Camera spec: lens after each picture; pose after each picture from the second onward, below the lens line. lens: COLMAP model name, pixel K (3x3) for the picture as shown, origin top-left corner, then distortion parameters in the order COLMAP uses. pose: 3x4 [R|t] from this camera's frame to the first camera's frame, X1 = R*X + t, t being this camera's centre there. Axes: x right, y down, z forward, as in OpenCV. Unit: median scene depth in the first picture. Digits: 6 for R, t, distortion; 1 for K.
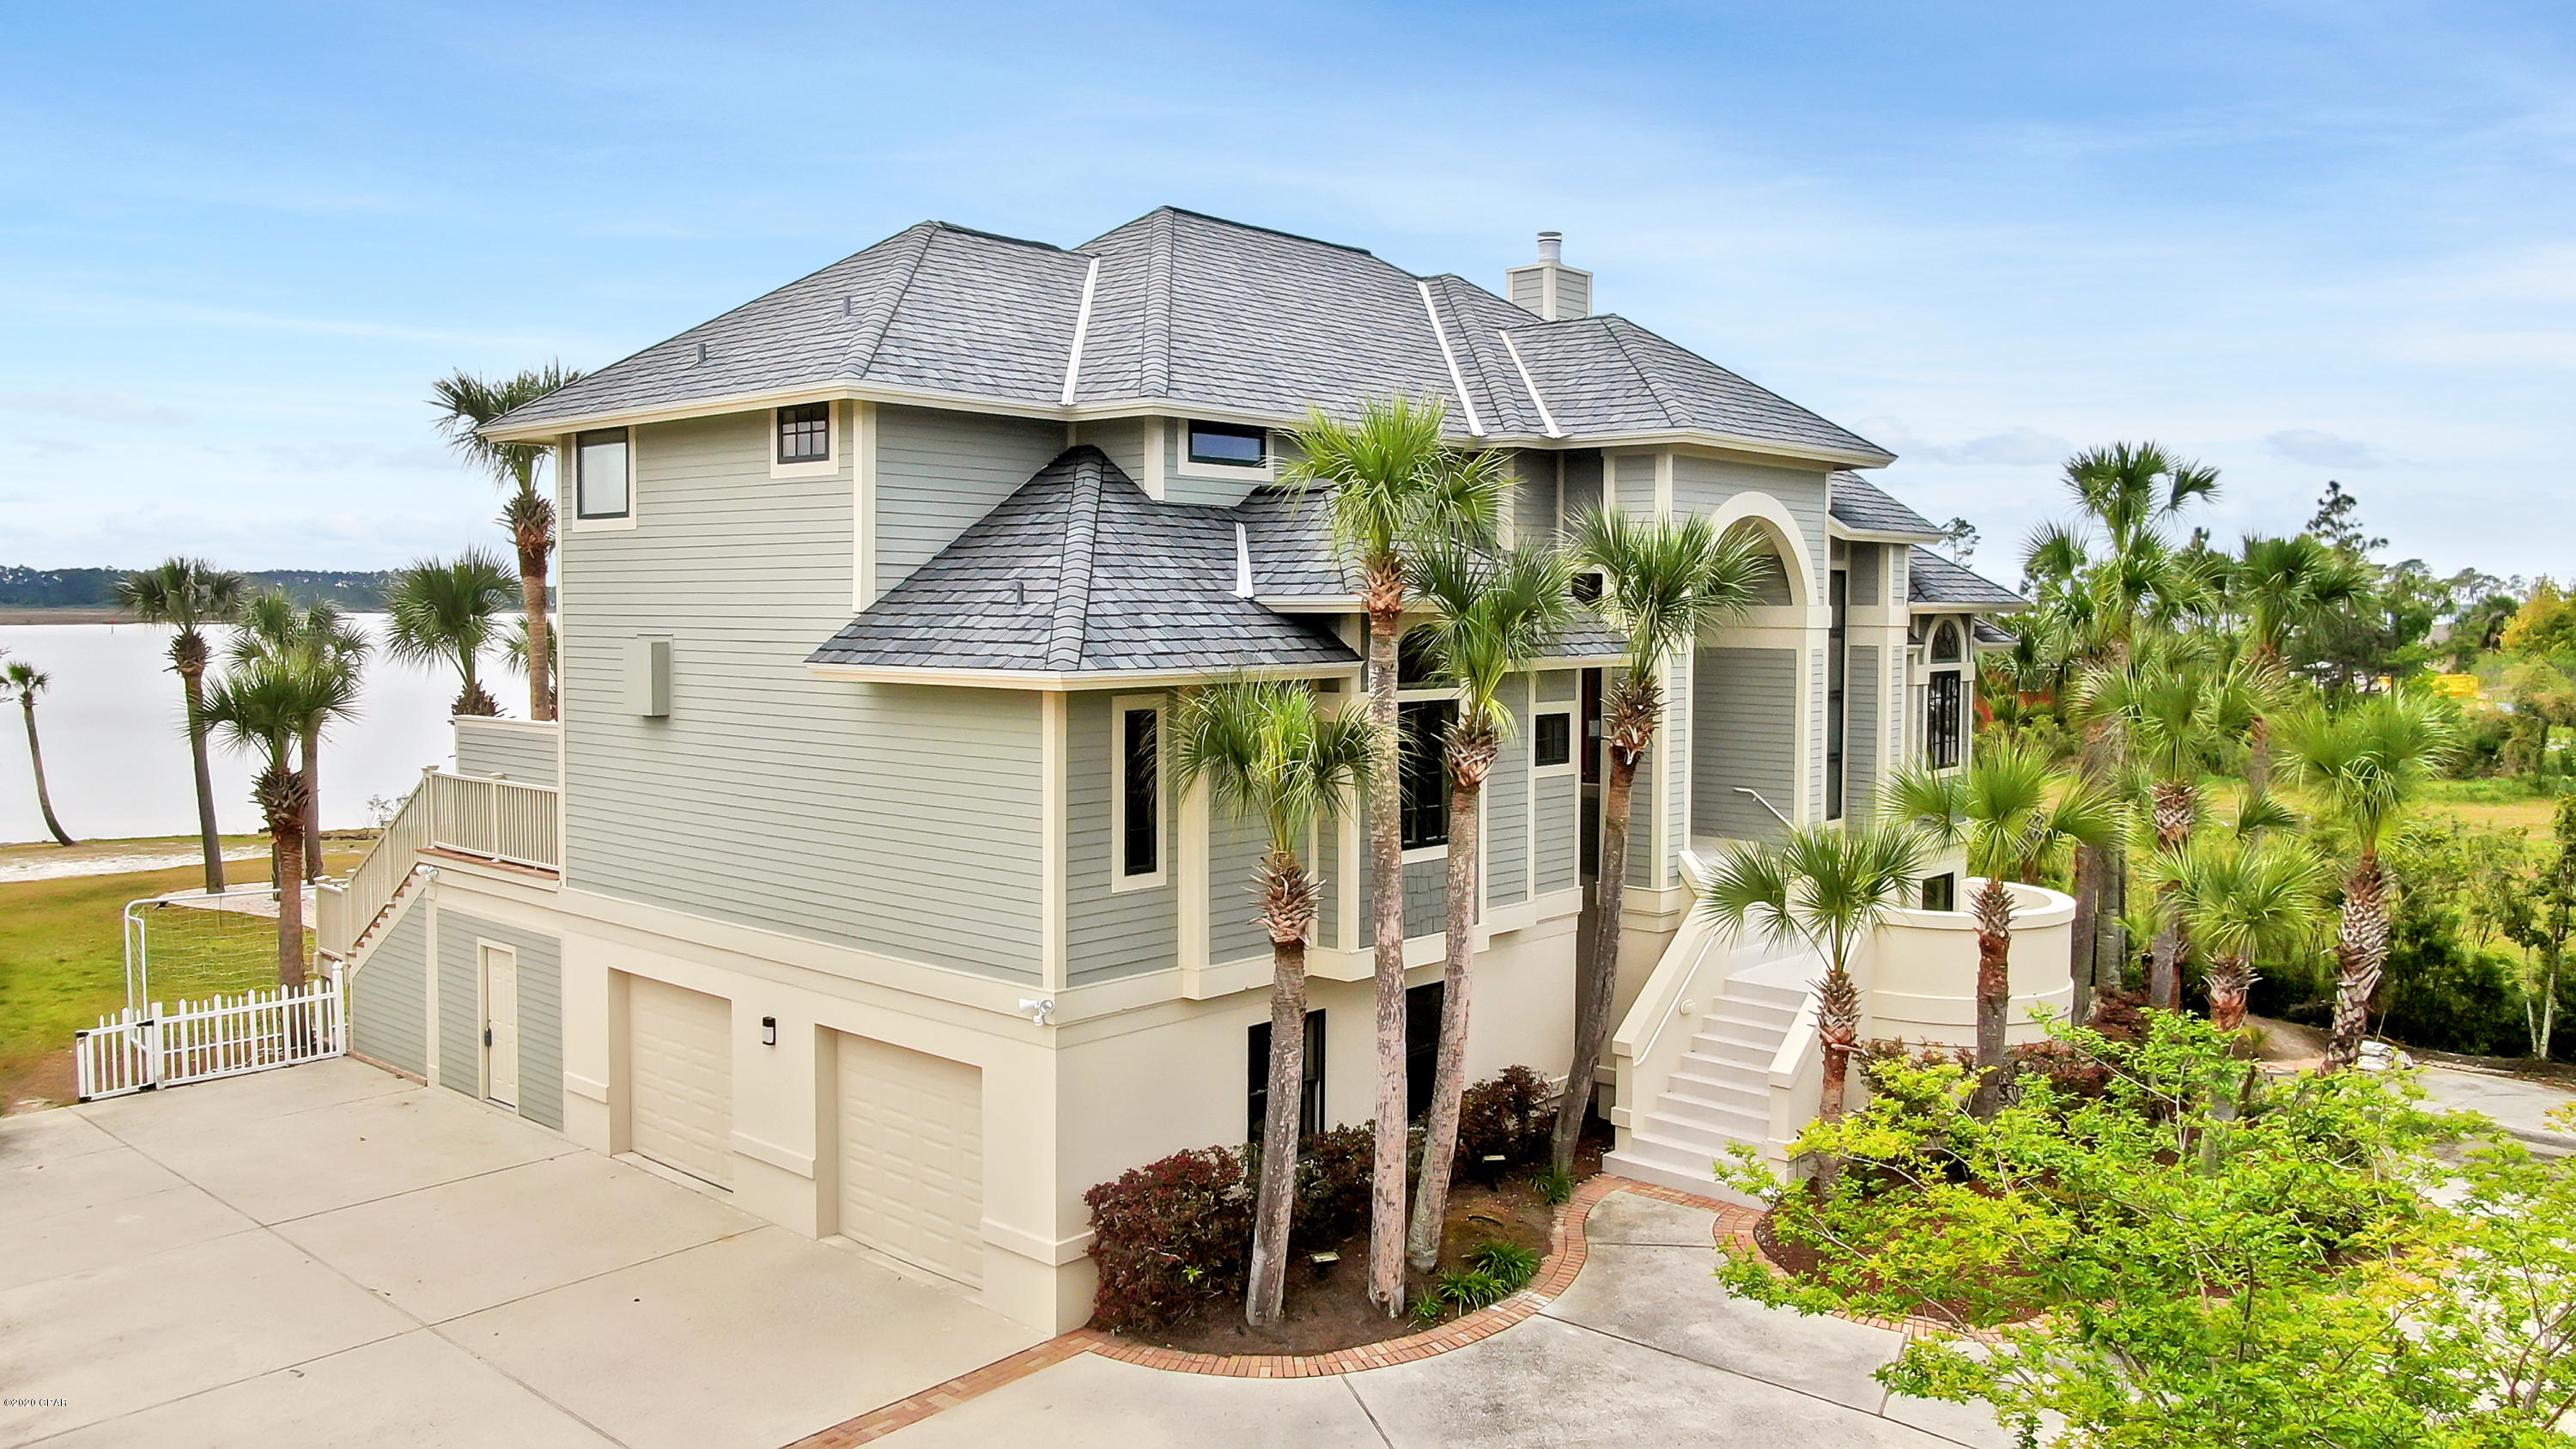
lens RADIAL K [[1834.5, 0, 1288.0], [0, 1834.5, 724.5], [0, 0, 1]] dist [-0.000272, 0.000068]
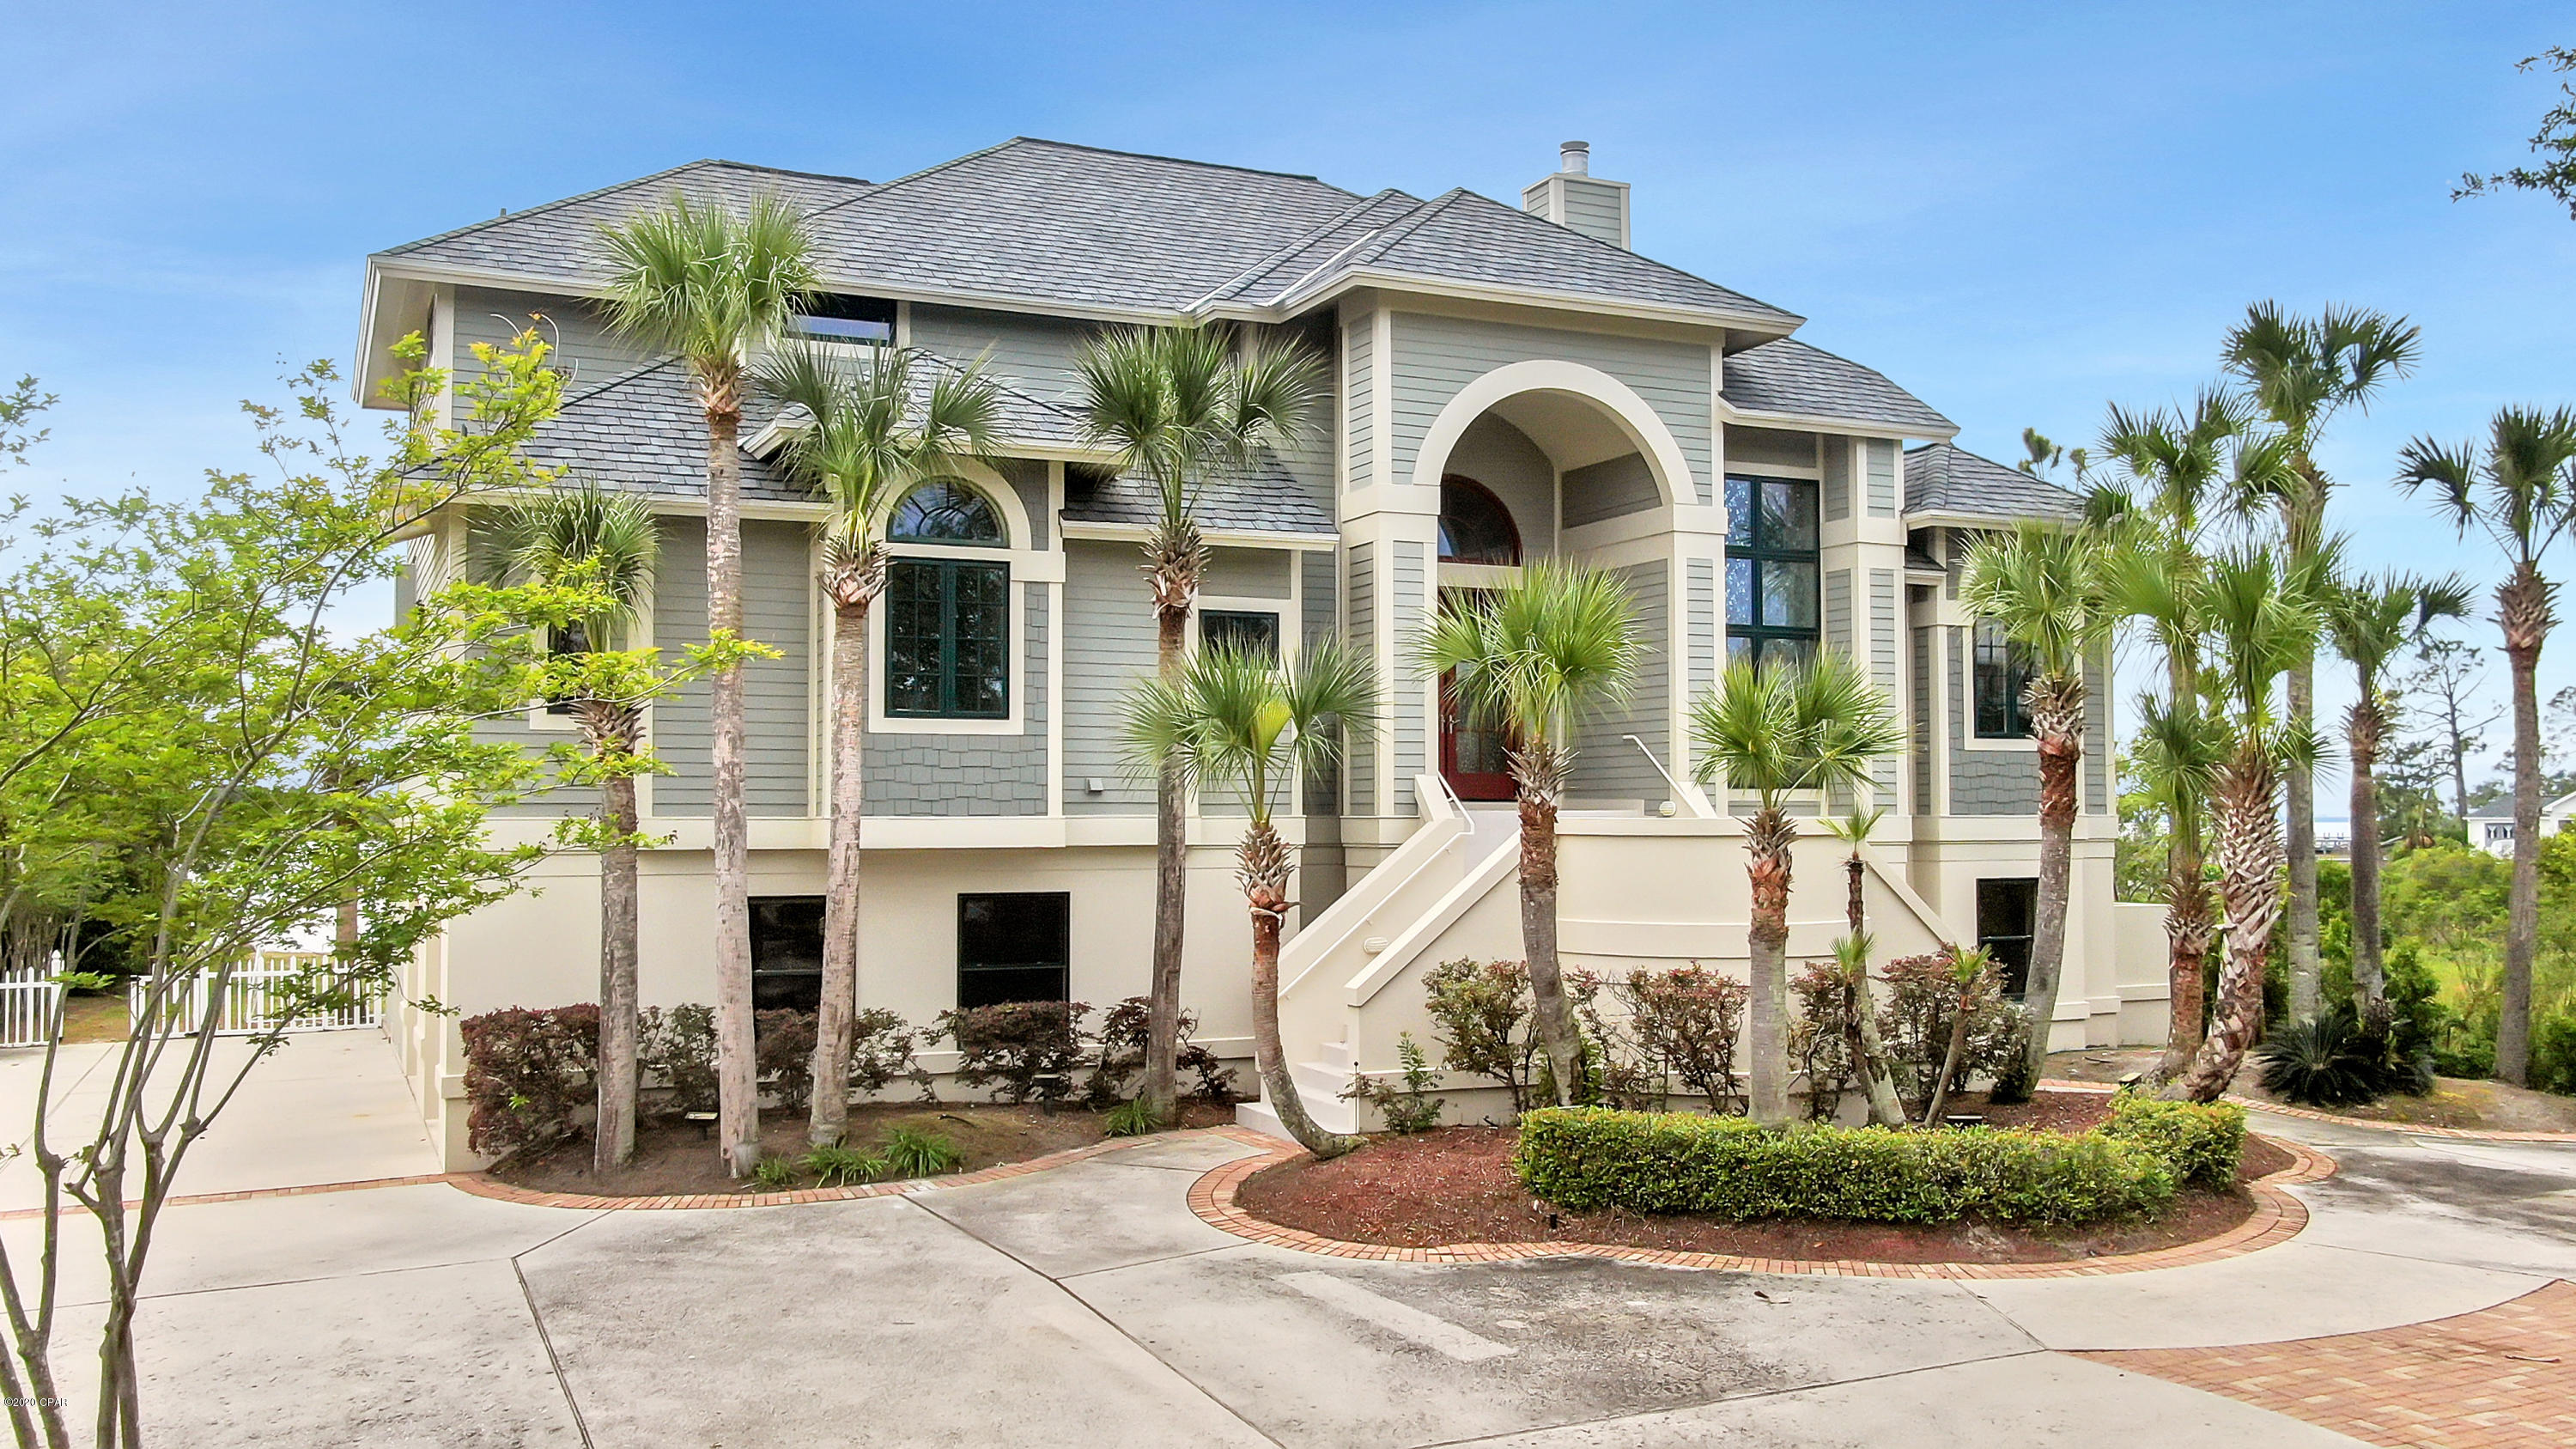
lens RADIAL K [[2144.5, 0, 1288.0], [0, 2144.5, 724.5], [0, 0, 1]] dist [-0.001170, -0.000771]
pose [[0.919274, -0.023707, -0.392903, 0.491190], [-0.021171, 0.993762, -0.109497, 0.139470], [0.393048, 0.108976, 0.913037, 0.070042]]
